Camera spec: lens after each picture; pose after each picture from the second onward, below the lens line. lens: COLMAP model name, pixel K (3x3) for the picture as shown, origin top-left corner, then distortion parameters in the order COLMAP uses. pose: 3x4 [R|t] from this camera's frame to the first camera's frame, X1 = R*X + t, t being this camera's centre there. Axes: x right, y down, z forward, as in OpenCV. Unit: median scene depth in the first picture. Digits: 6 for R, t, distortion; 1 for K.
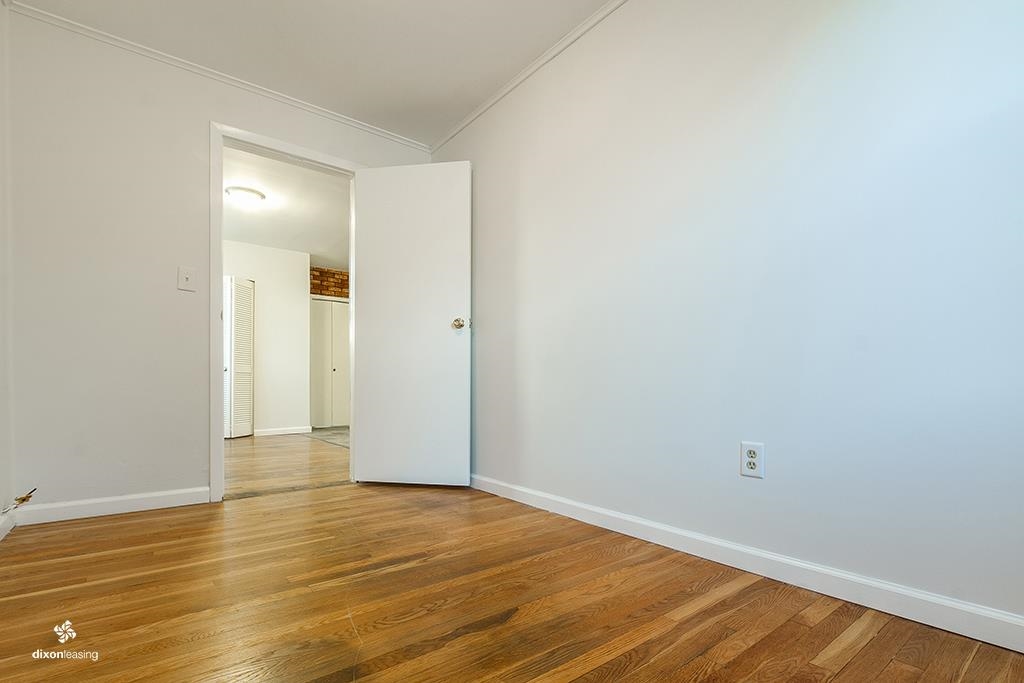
lens RADIAL K [[464.9, 0, 510.3], [0, 464.9, 387.6], [0, 0, 1]] dist [0.002424, 0.000309]
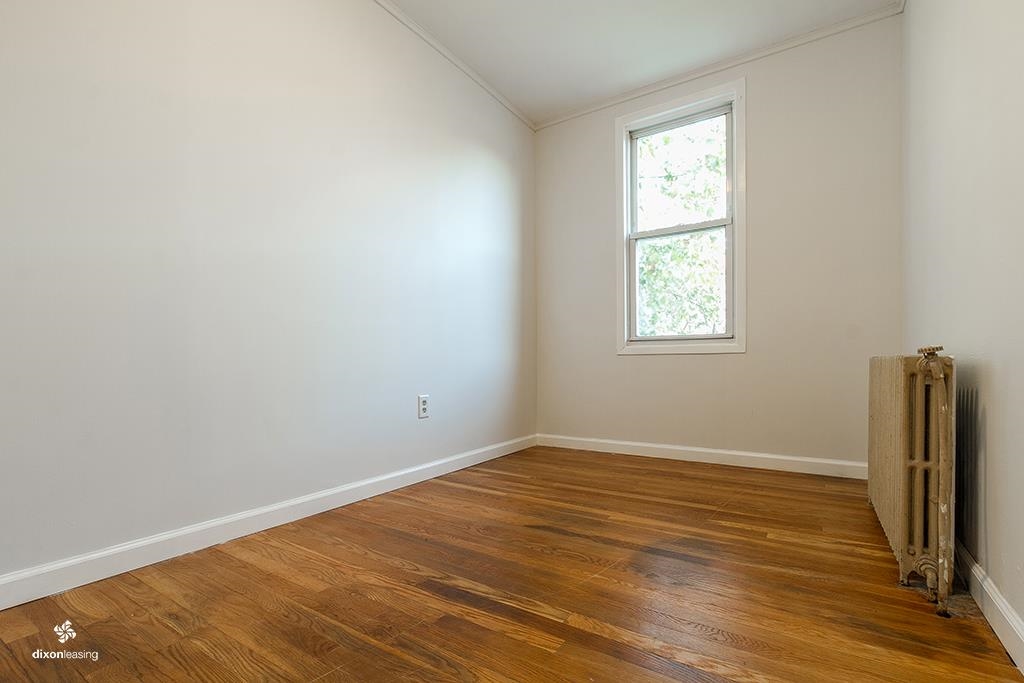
lens RADIAL K [[479.9, 0, 514.7], [0, 479.9, 368.6], [0, 0, 1]] dist [0.001897, 0.000304]
pose [[-0.325484, -0.013121, 0.945457, -1.048132], [0.003642, 0.999879, 0.015131, 0.009969], [-0.945541, 0.008368, -0.325397, 1.228934]]
